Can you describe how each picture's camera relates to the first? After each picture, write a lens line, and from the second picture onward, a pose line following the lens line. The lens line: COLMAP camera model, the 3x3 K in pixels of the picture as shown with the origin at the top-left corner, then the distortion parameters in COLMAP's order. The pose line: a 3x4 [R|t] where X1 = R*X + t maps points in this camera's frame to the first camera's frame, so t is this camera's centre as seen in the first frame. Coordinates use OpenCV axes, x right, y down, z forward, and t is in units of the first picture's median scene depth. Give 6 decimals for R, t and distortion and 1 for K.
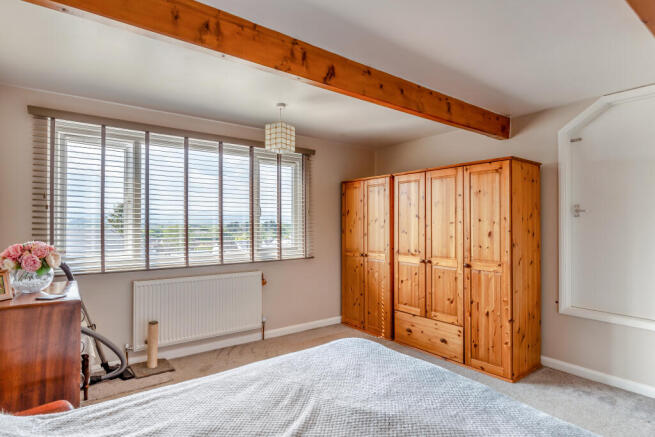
lens RADIAL K [[365.7, 0, 329.2], [0, 365.7, 220.1], [0, 0, 1]] dist [0.002089, -0.000440]
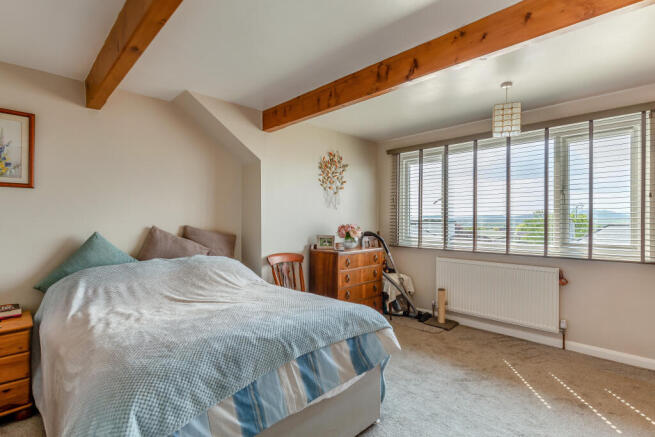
lens RADIAL K [[311.5, 0, 328.8], [0, 311.5, 219.0], [0, 0, 1]] dist [-0.001012, -0.000013]
pose [[0.117441, 0.005043, -0.993067, 0.562270], [0.020806, 0.999755, 0.007538, 0.005638], [0.992862, -0.021547, 0.117307, 0.437442]]
